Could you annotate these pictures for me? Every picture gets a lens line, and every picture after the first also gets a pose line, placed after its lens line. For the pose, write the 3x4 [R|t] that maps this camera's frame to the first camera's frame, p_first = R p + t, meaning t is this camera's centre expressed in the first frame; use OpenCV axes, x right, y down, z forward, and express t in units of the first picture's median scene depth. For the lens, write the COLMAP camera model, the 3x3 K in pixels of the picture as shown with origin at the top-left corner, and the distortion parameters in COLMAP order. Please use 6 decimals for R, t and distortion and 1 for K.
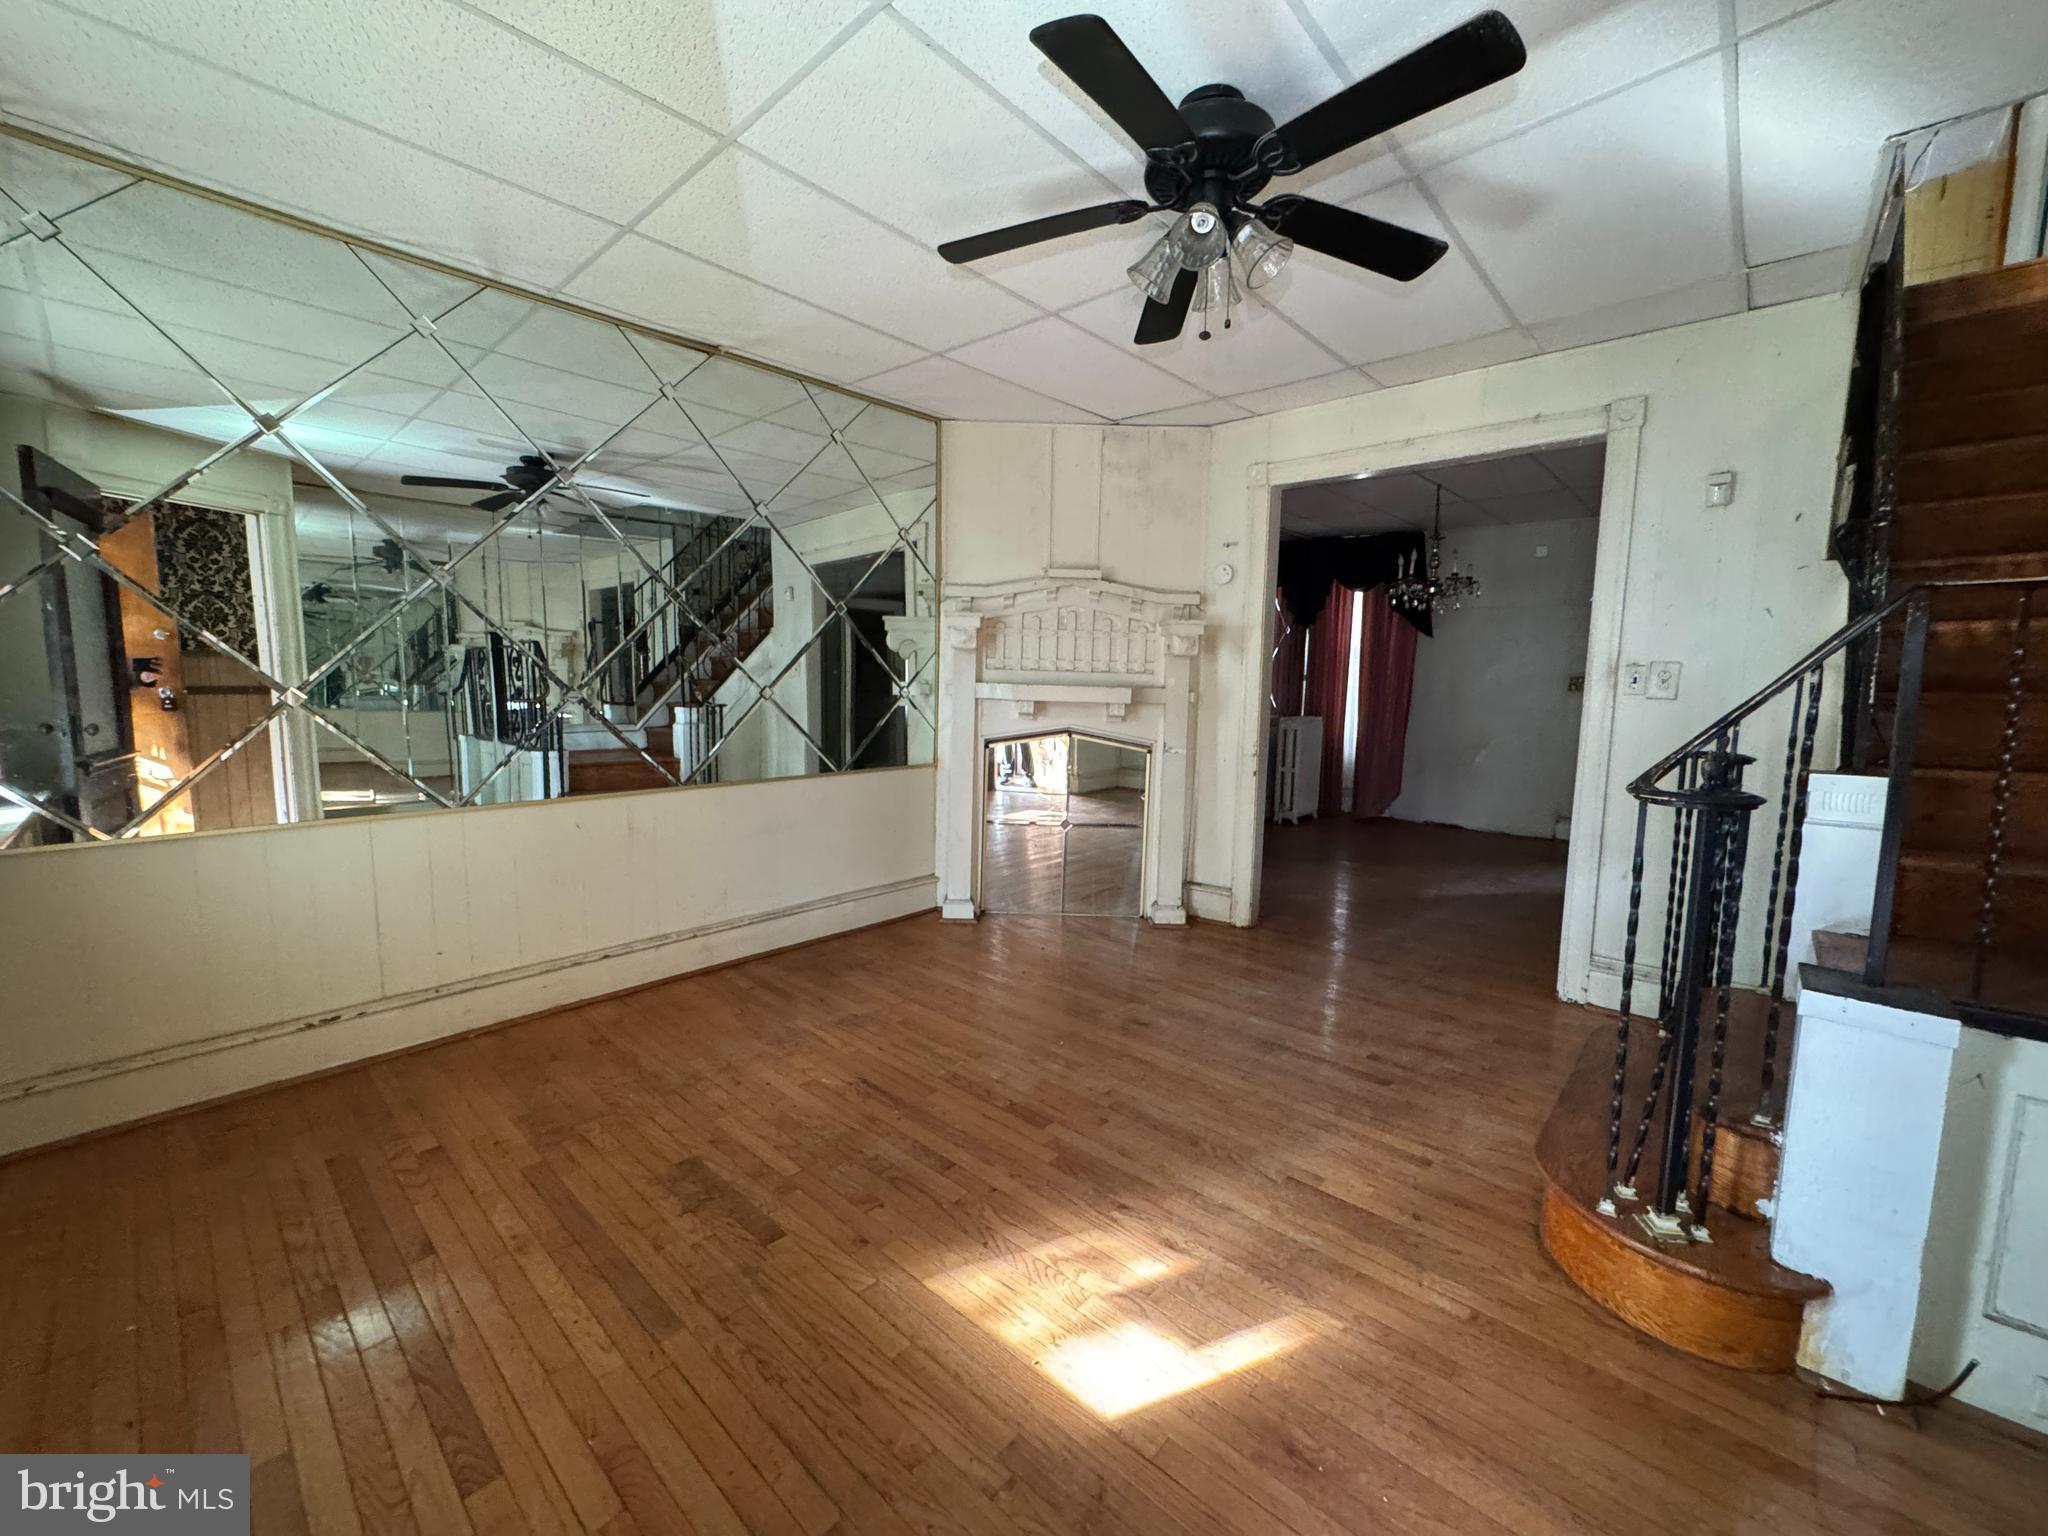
lens RADIAL K [[820.3, 0, 1020.3], [0, 820.3, 768.5], [0, 0, 1]] dist [-0.006285, 0.001431]
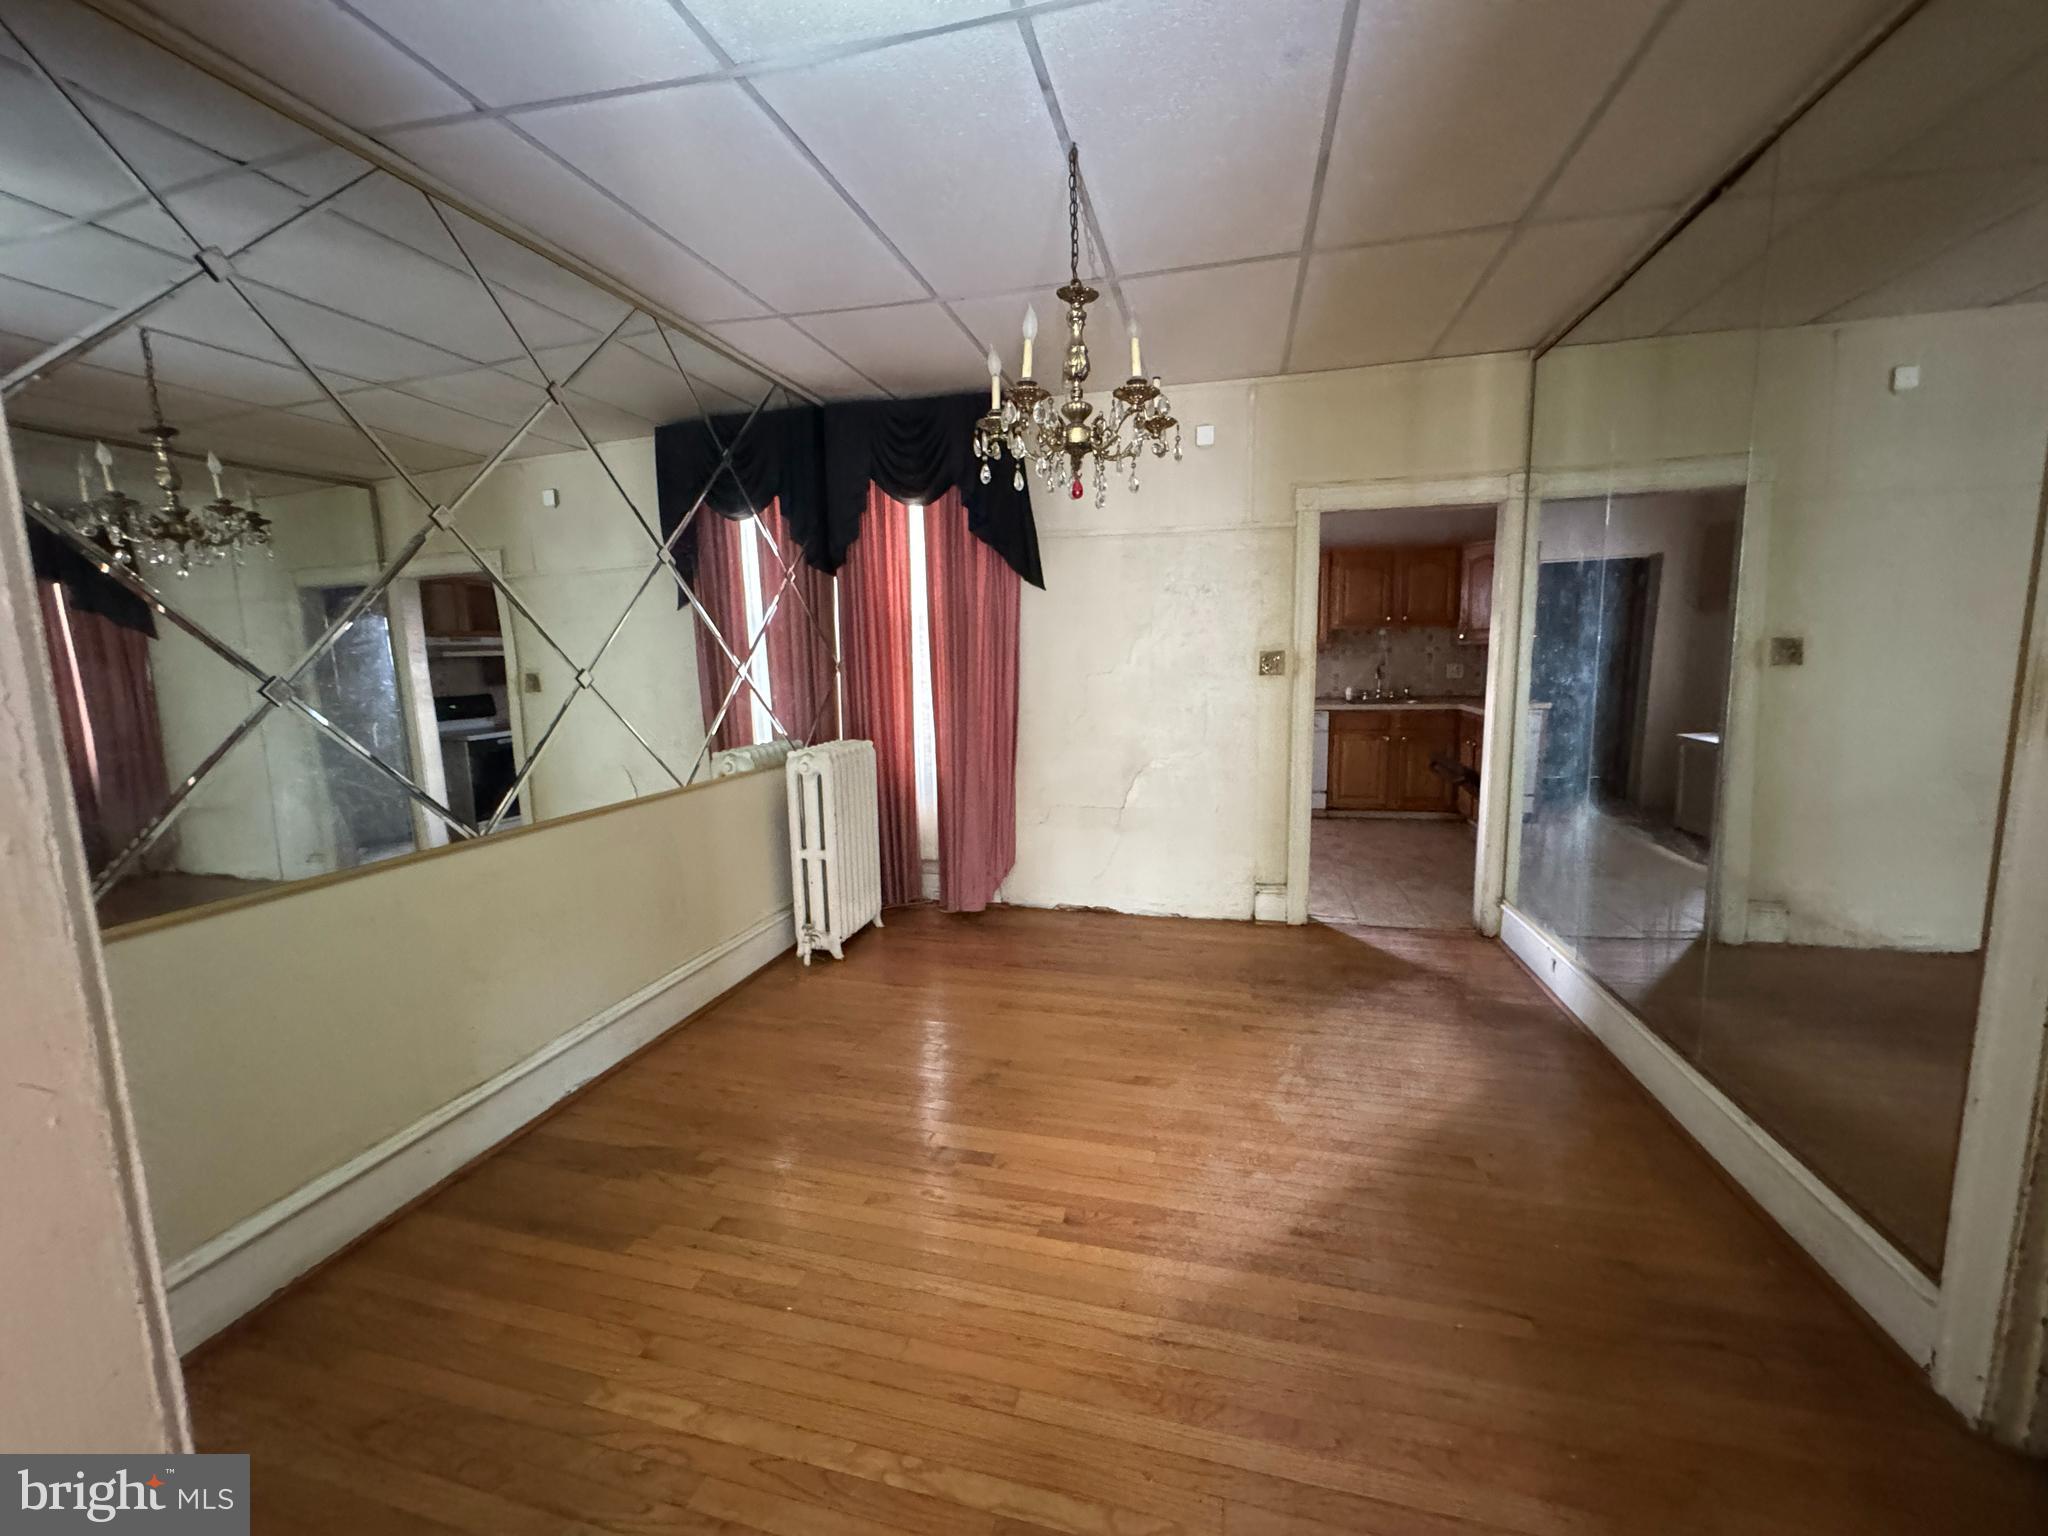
lens RADIAL K [[820.3, 0, 1016.2], [0, 820.3, 770.2], [0, 0, 1]] dist [-0.006285, 0.001431]
pose [[0.886891, -0.098900, 0.451268, 0.349388], [0.085577, 0.995081, 0.049895, -0.104110], [-0.453983, -0.005633, 0.890992, 0.807205]]
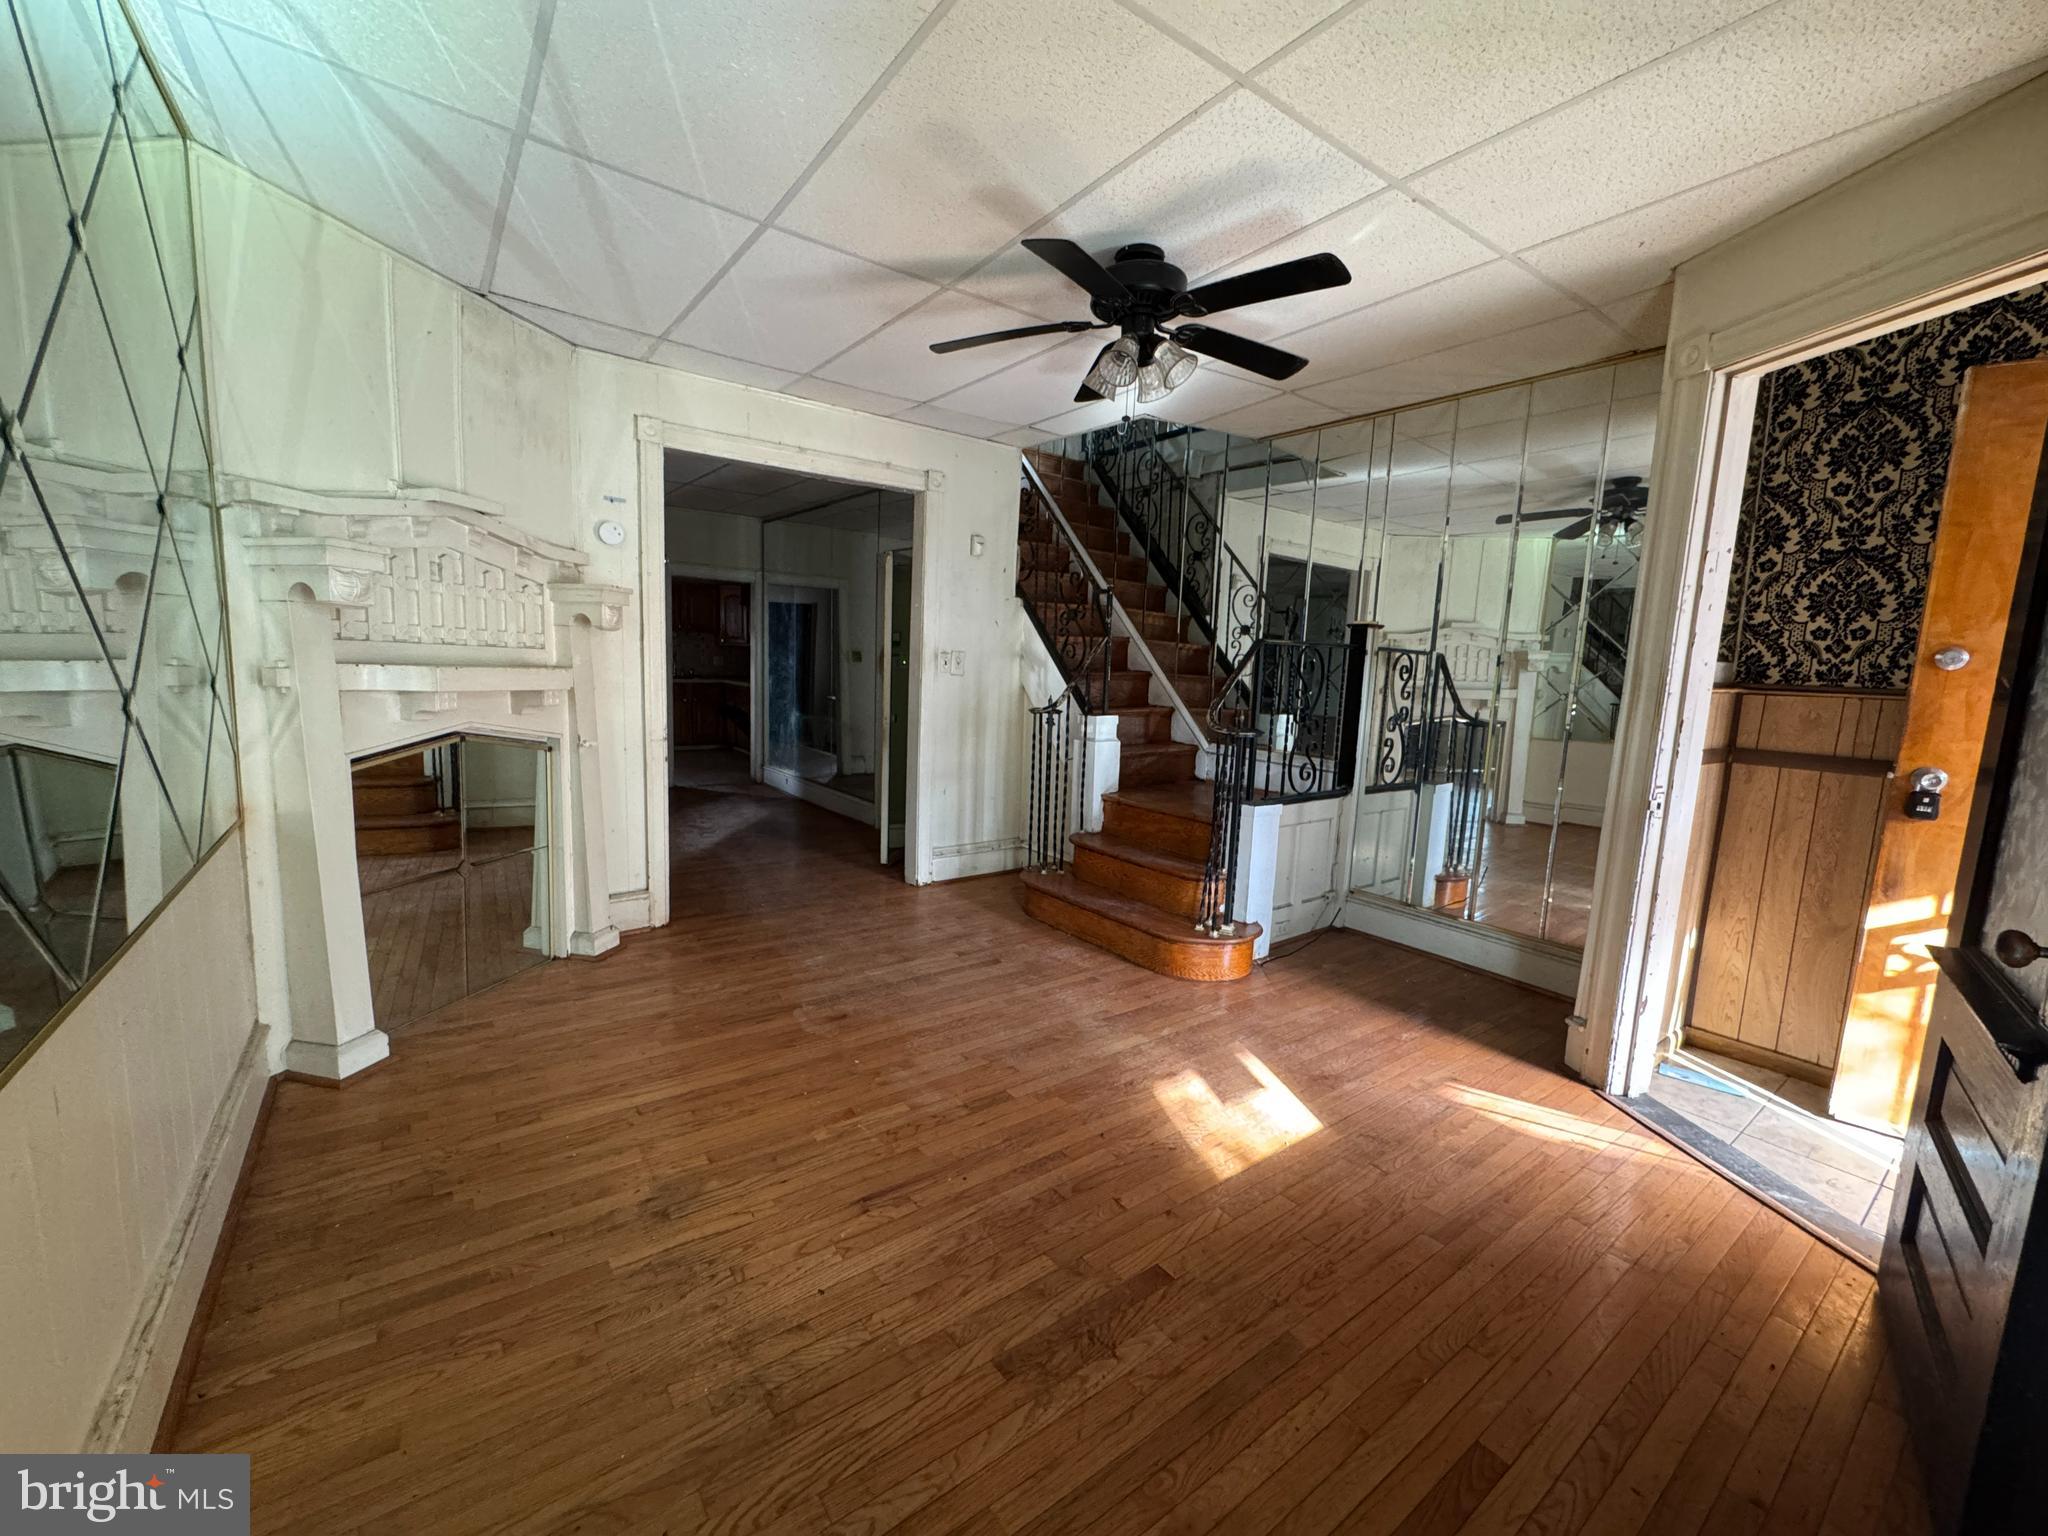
lens RADIAL K [[820.3, 0, 1016.0], [0, 820.3, 765.1], [0, 0, 1]] dist [-0.006285, 0.001431]
pose [[0.192178, -0.134467, 0.972104, -0.516640], [0.073411, 0.989763, 0.122396, -0.067744], [-0.978610, 0.047842, 0.200082, 0.407291]]
